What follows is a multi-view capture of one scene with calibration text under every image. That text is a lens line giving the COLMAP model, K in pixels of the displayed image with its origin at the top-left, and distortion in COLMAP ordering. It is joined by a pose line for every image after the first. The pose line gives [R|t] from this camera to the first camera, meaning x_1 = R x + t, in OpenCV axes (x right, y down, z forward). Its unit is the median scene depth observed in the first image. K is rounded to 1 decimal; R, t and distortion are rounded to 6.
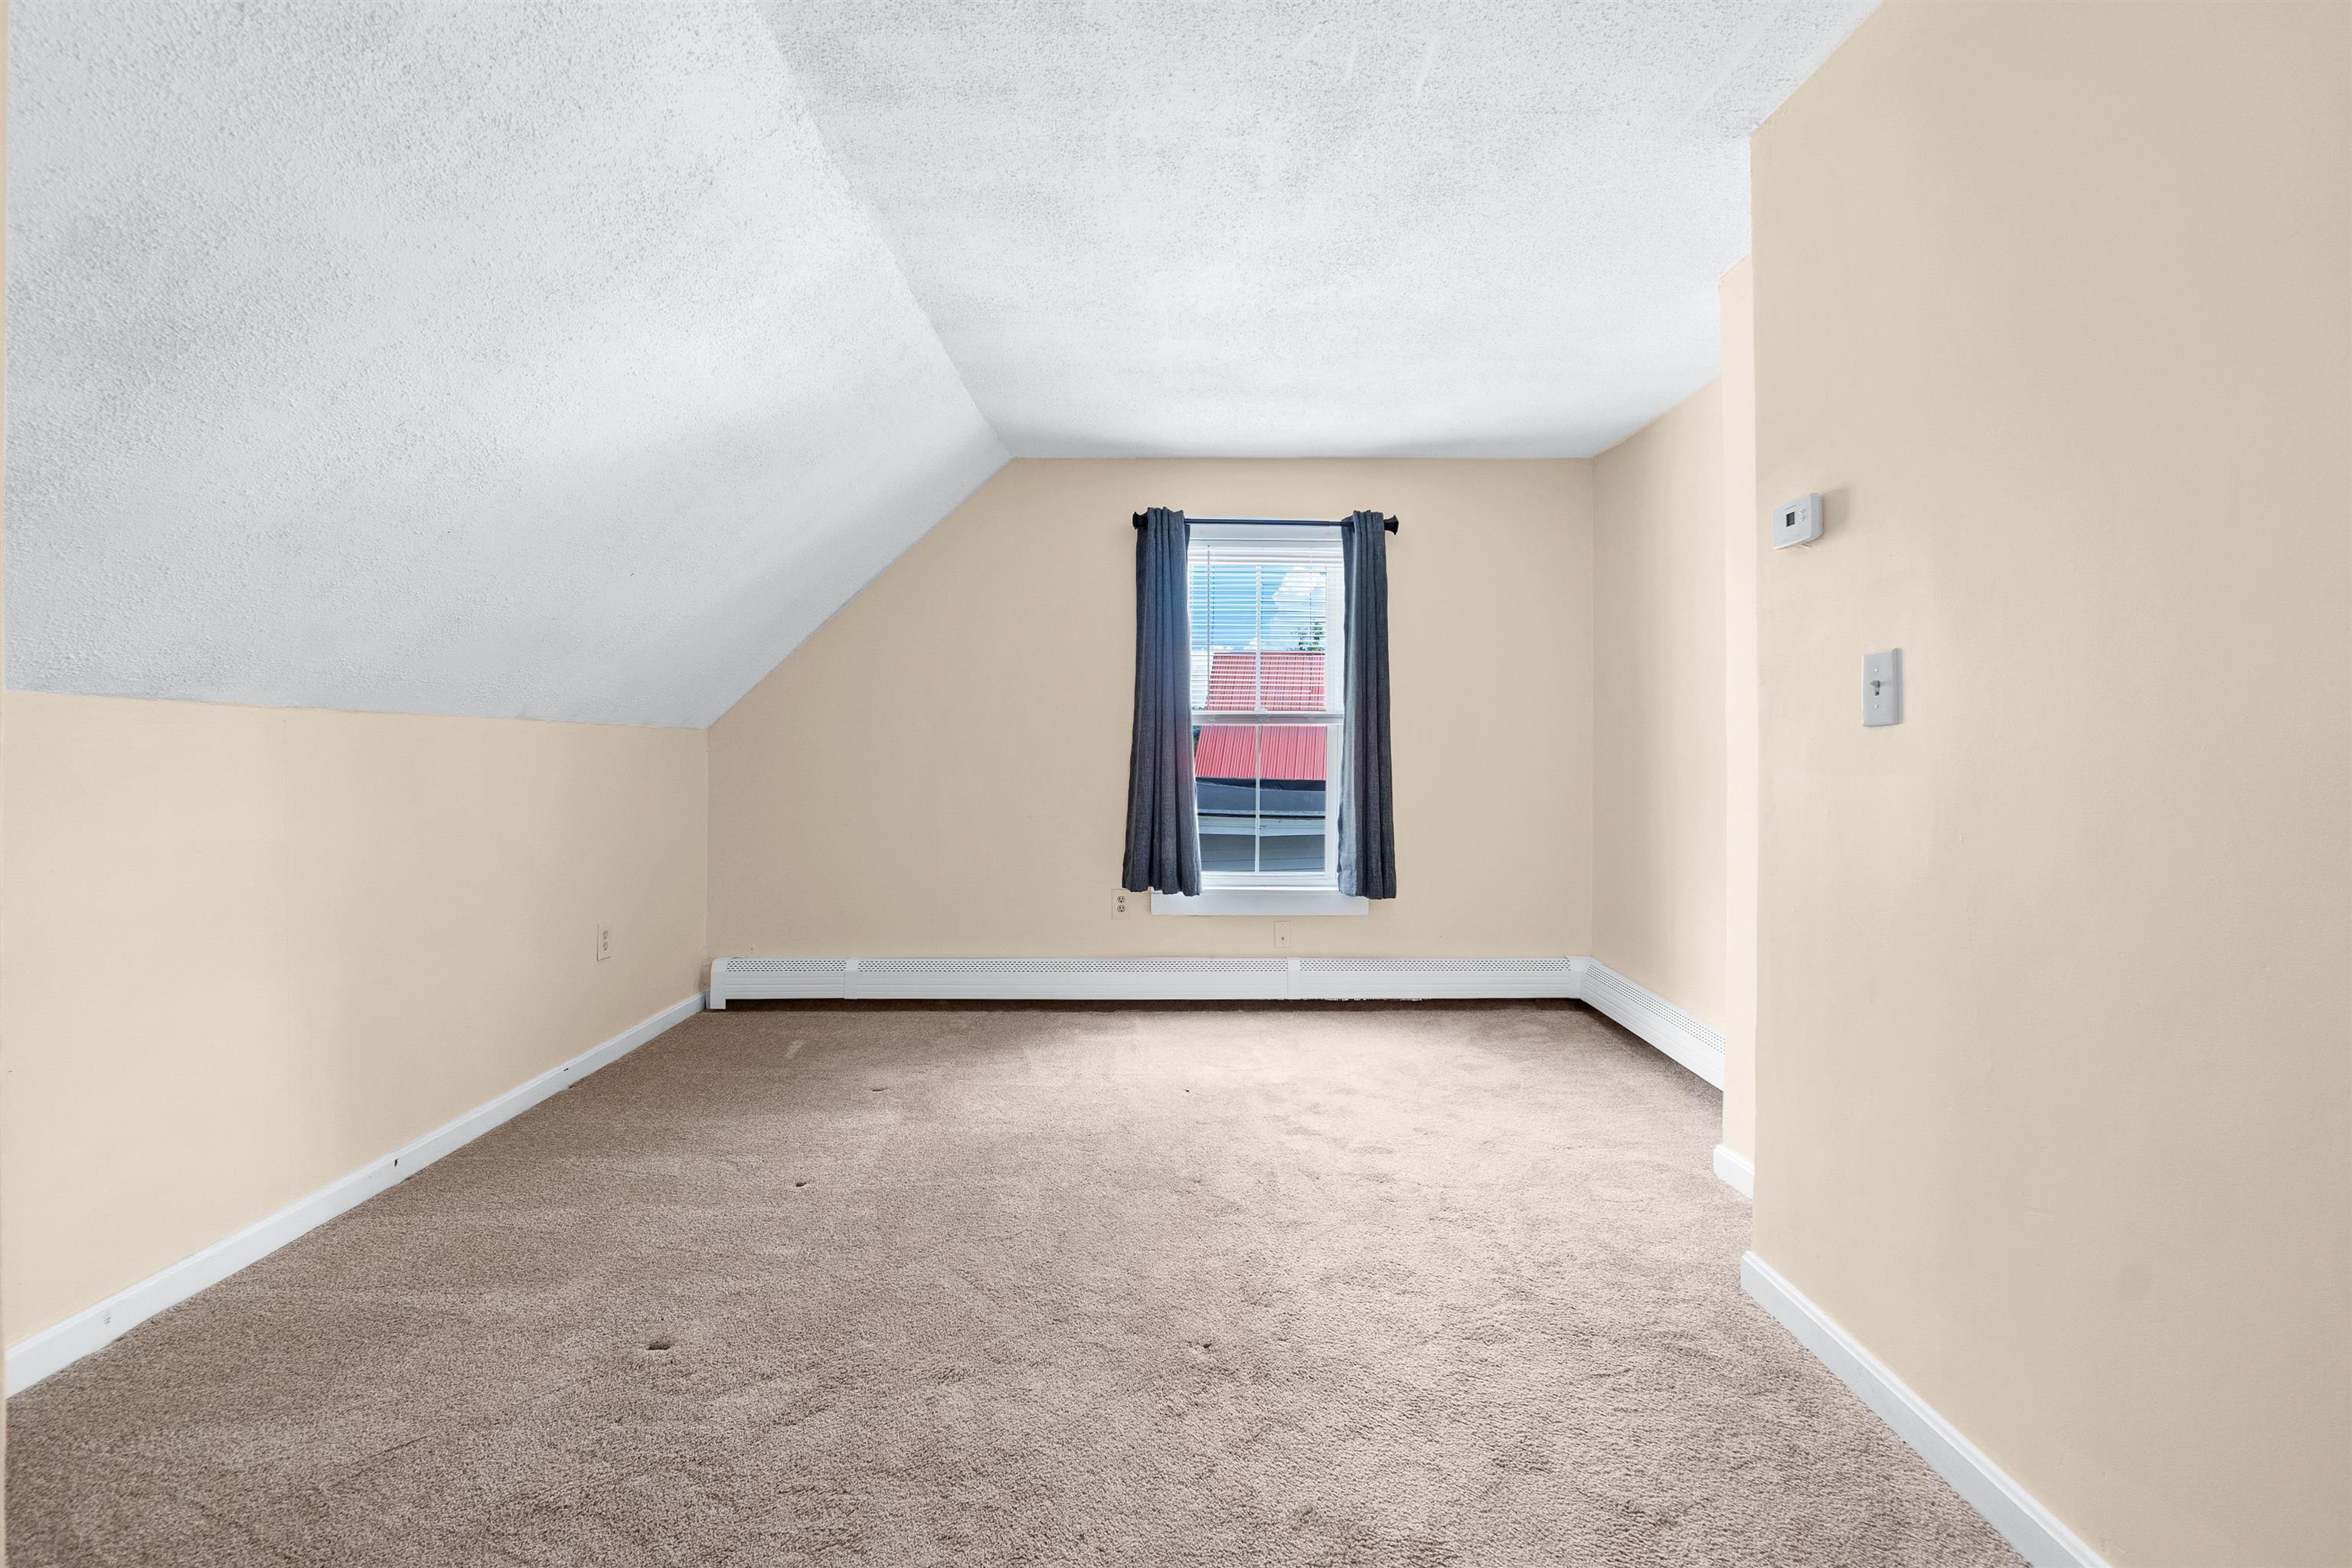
lens RADIAL K [[1049.3, 0, 1180.9], [0, 1049.3, 763.5], [0, 0, 1]] dist [-0.008598, 0.000766]
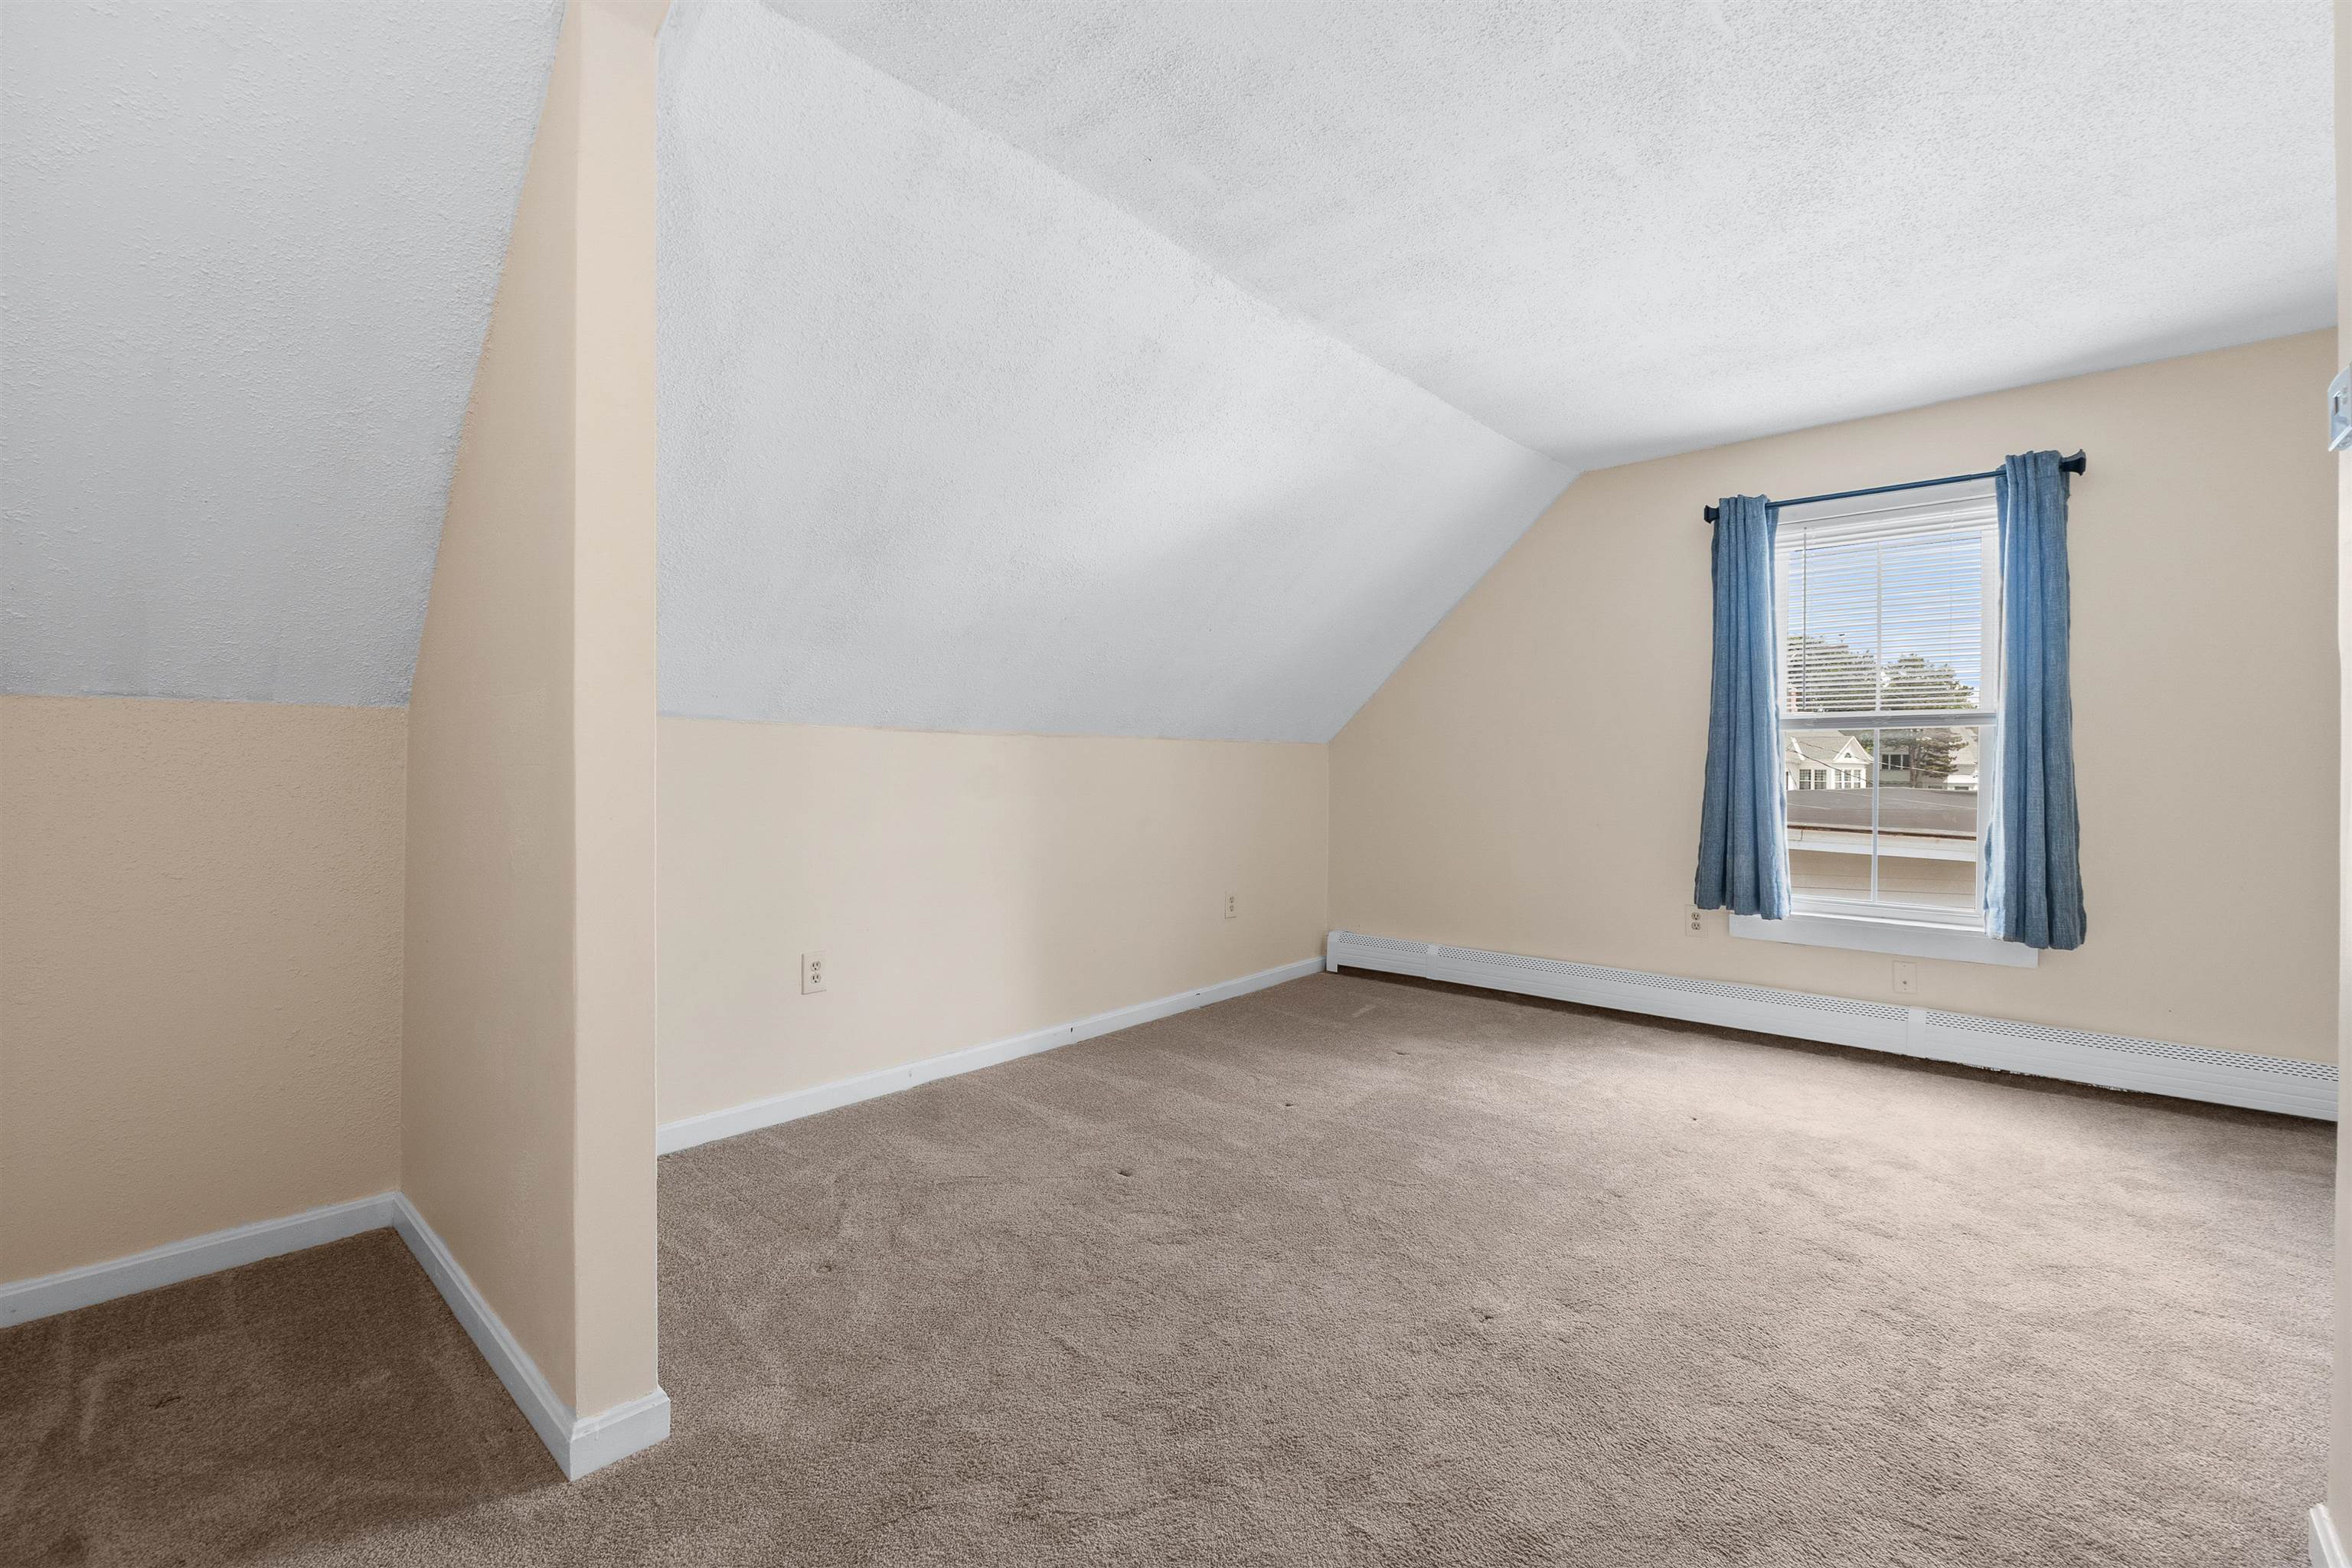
lens RADIAL K [[1001.3, 0, 1176.0], [0, 1001.3, 784.0], [0, 0, 1]] dist [-0.008824, -0.000094]
pose [[0.728385, 0.012216, -0.685059, 0.285752], [-0.005439, 0.999913, 0.012048, 0.001833], [0.685147, -0.005049, 0.728388, 0.026761]]
